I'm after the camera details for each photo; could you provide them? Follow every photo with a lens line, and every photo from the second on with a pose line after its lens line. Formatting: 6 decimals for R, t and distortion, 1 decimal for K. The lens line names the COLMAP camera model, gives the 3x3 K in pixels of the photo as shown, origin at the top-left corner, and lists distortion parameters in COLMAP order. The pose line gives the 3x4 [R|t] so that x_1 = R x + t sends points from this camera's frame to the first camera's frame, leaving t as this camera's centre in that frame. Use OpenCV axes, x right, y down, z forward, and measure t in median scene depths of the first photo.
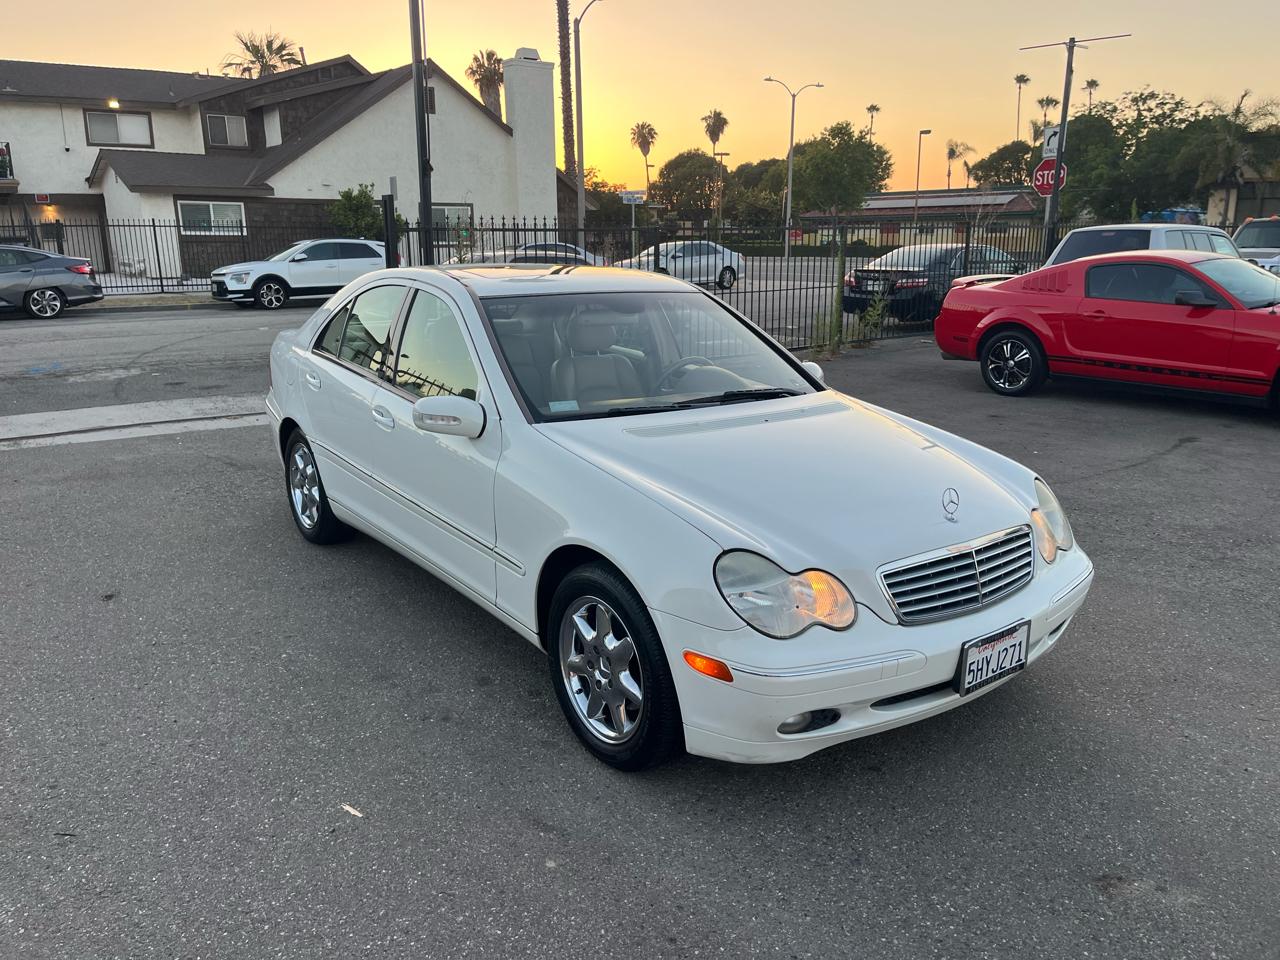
lens RADIAL K [[970.9, 0, 644.3], [0, 970.9, 484.1], [0, 0, 1]] dist [0.072437, -0.099864]
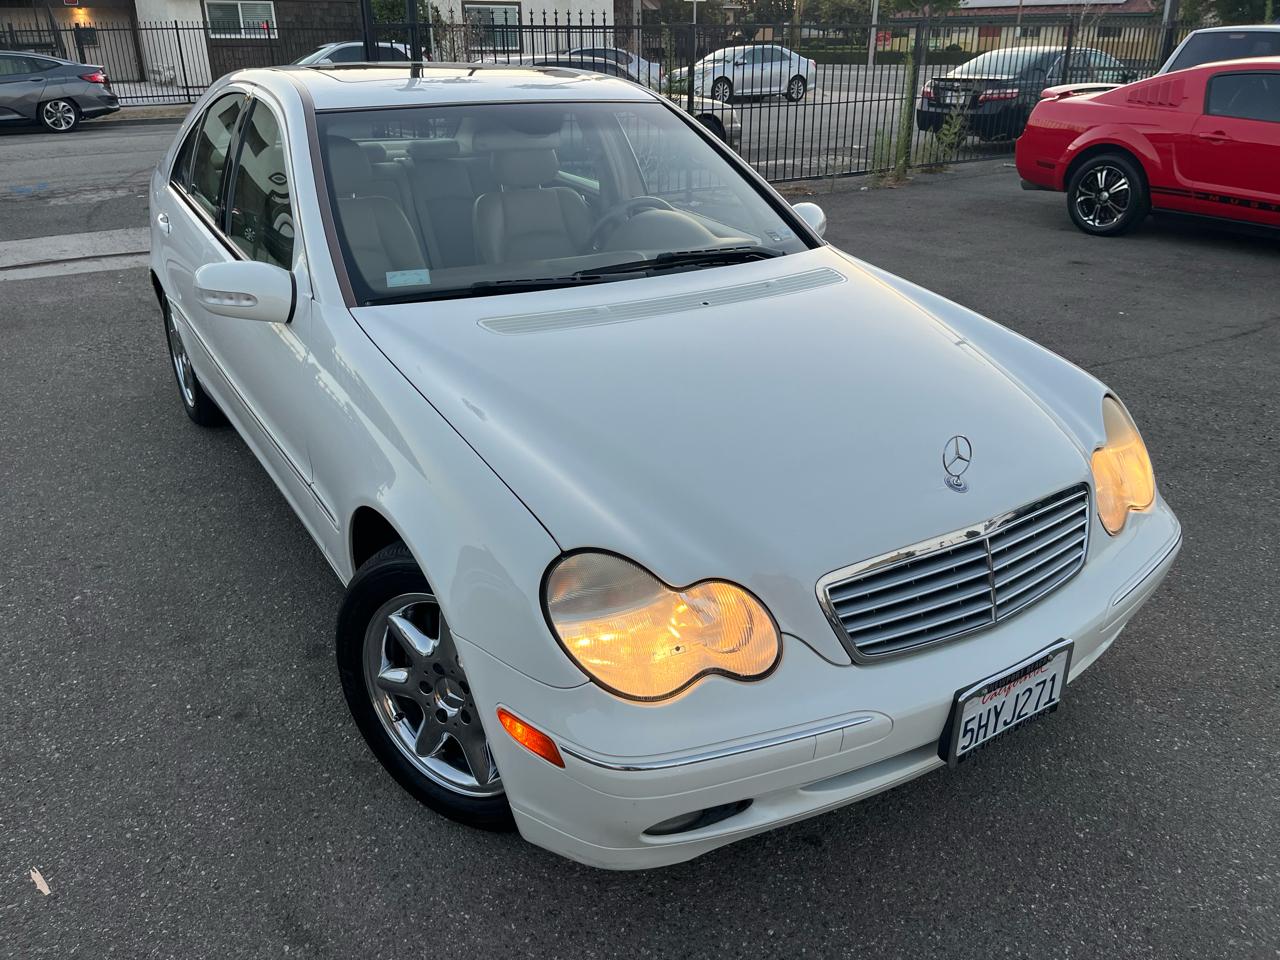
lens RADIAL K [[970.9, 0, 645.7], [0, 970.9, 478.7], [0, 0, 1]] dist [0.072437, -0.099864]
pose [[0.997394, 0.029352, -0.065902, 0.046590], [-0.017775, 0.985315, 0.169818, -0.020851], [0.069919, -0.168204, 0.983269, 0.108263]]
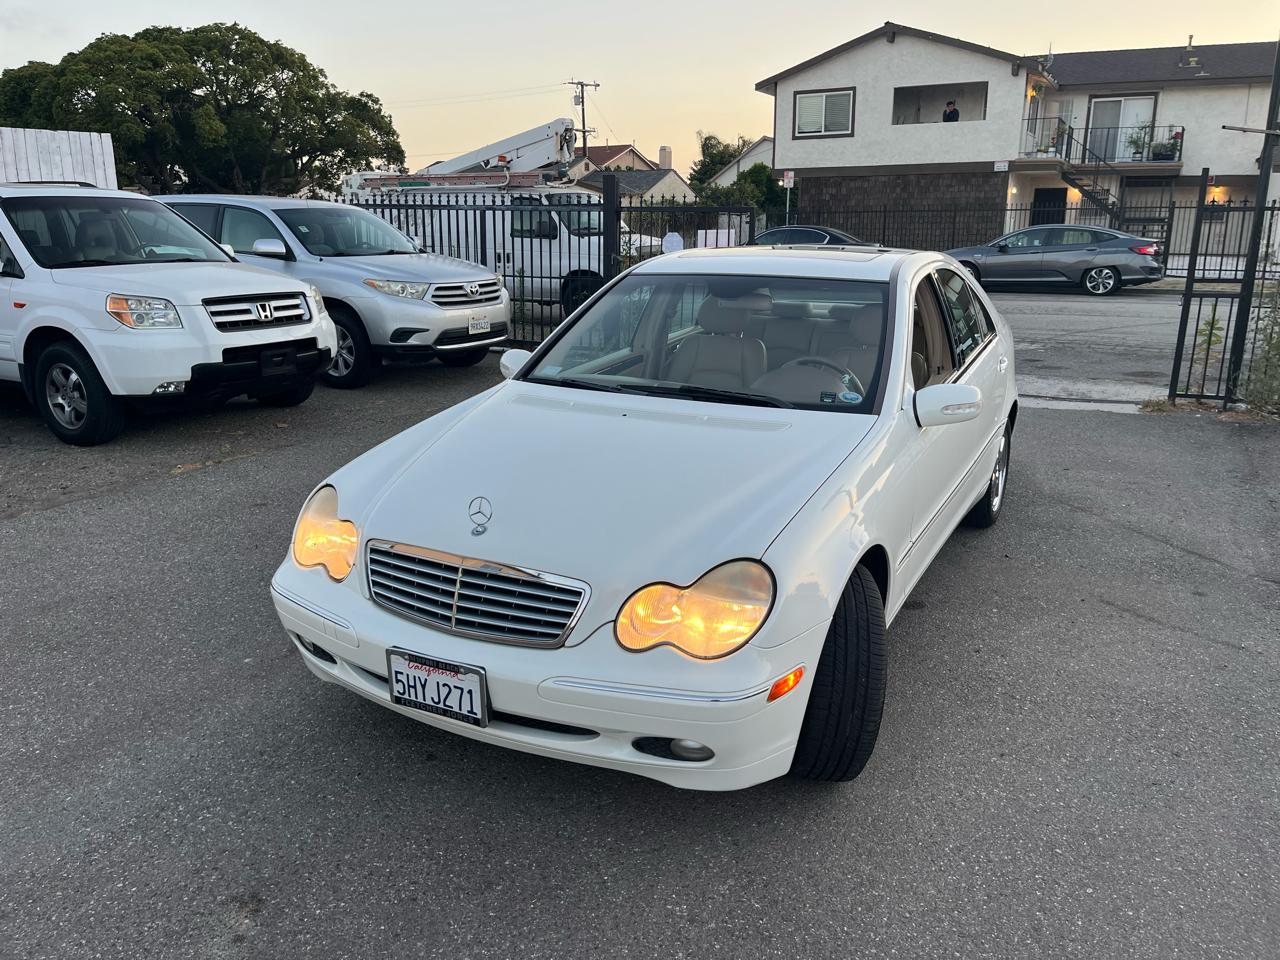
lens RADIAL K [[970.9, 0, 641.4], [0, 970.9, 477.5], [0, 0, 1]] dist [0.072437, -0.099864]
pose [[0.416562, 0.237858, -0.877439, 0.333507], [-0.228323, 0.961603, 0.152278, -0.053426], [0.879968, 0.136907, 0.454876, 0.207499]]
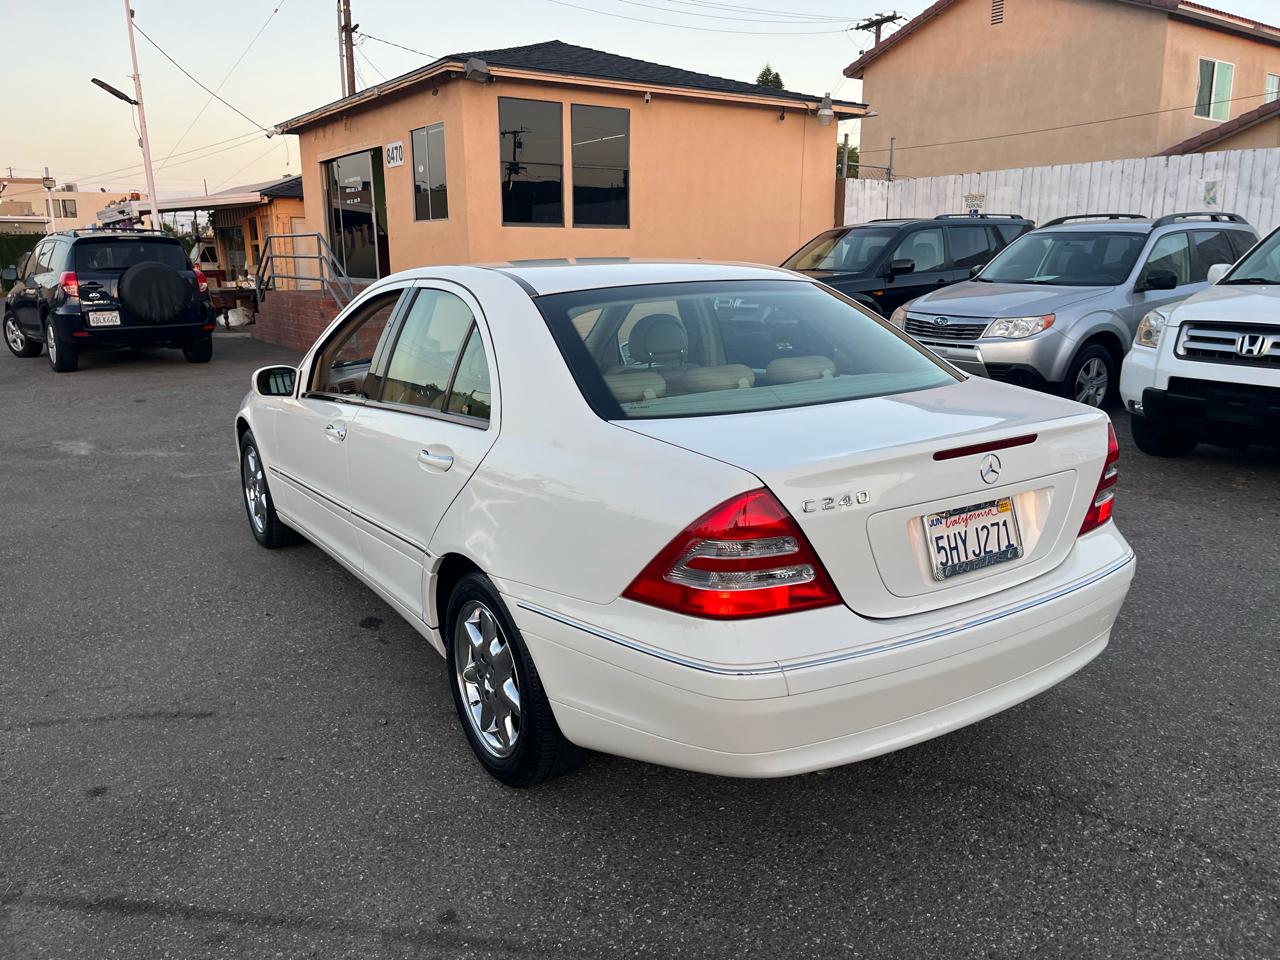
lens RADIAL K [[970.9, 0, 648.8], [0, 970.9, 488.9], [0, 0, 1]] dist [0.072437, -0.099864]
pose [[-0.997872, -0.003964, 0.065076, -0.108097], [0.026741, 0.885441, 0.463982, -0.197341], [-0.059460, 0.464735, -0.883451, 0.828236]]
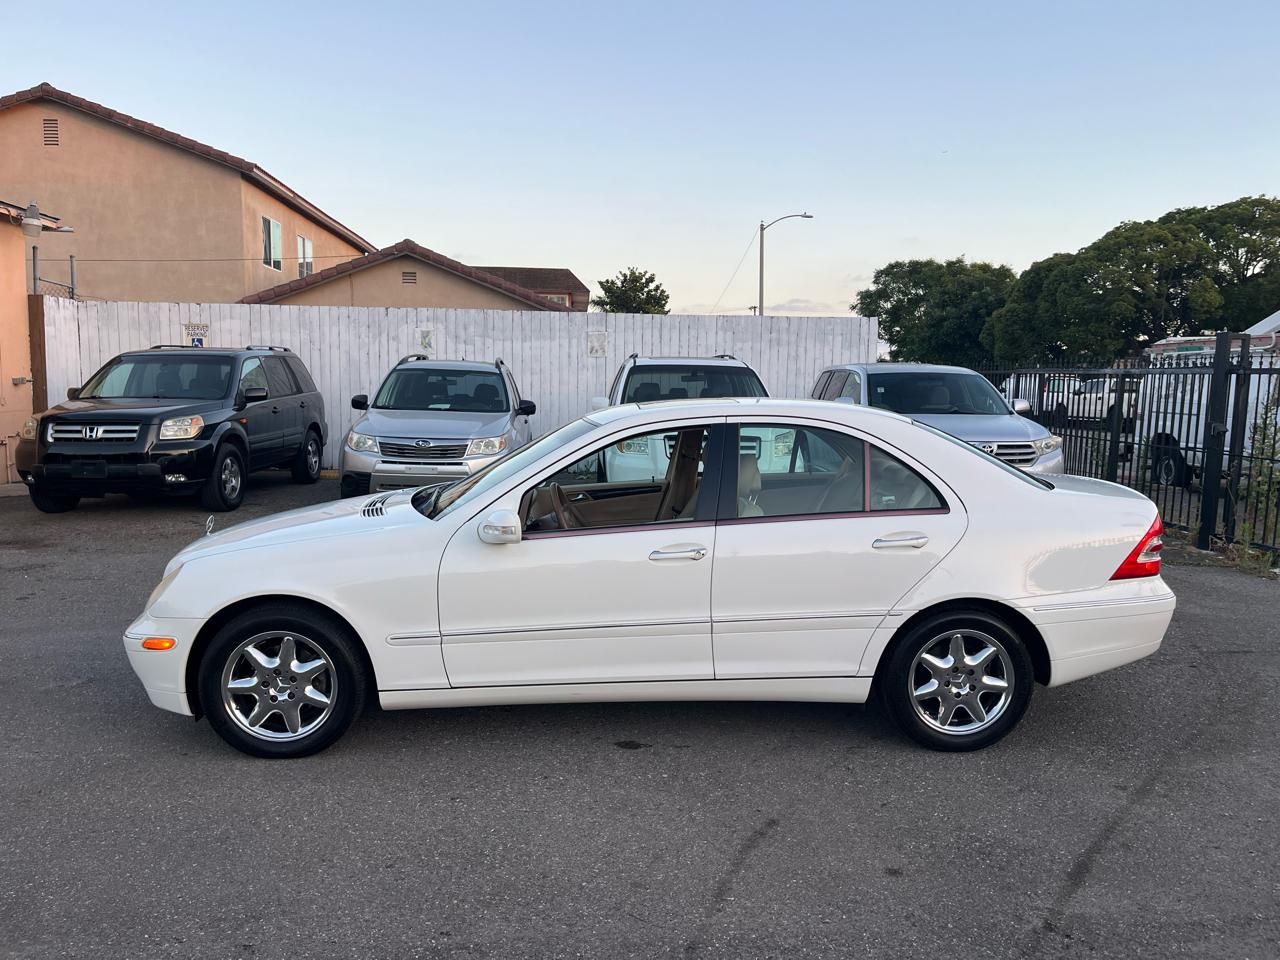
lens RADIAL K [[970.9, 0, 649.3], [0, 970.9, 488.3], [0, 0, 1]] dist [0.072437, -0.099864]
pose [[-0.553003, 0.087915, -0.828528, 0.359474], [-0.215001, 0.945681, 0.243848, -0.169783], [0.804961, 0.312983, -0.504063, 0.685875]]
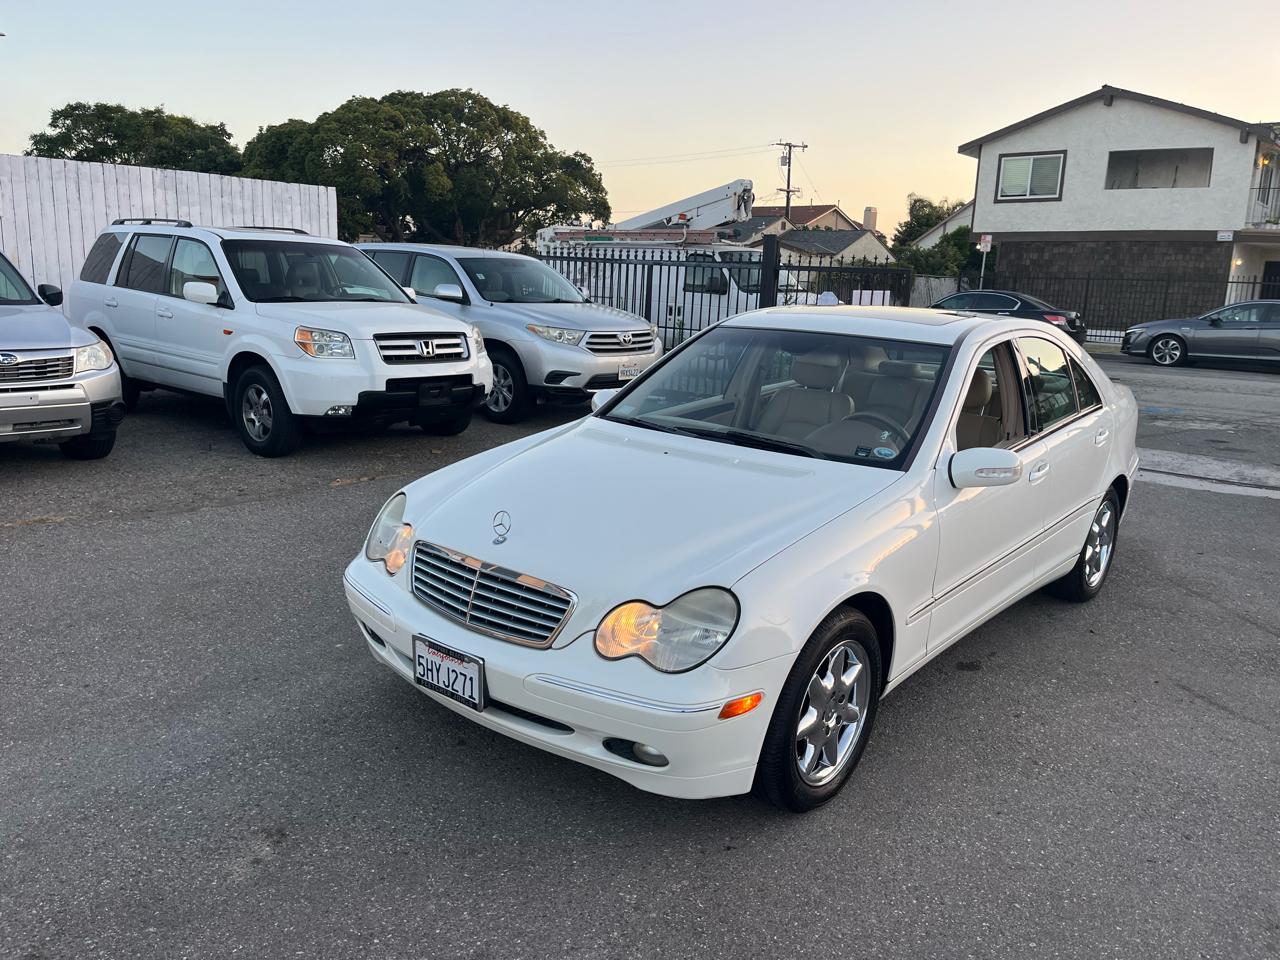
lens RADIAL K [[970.9, 0, 641.8], [0, 970.9, 485.5], [0, 0, 1]] dist [0.072437, -0.099864]
pose [[0.223504, 0.221215, -0.949268, 0.377561], [-0.276033, 0.948400, 0.156021, -0.064042], [0.934800, 0.227158, 0.273034, 0.245370]]
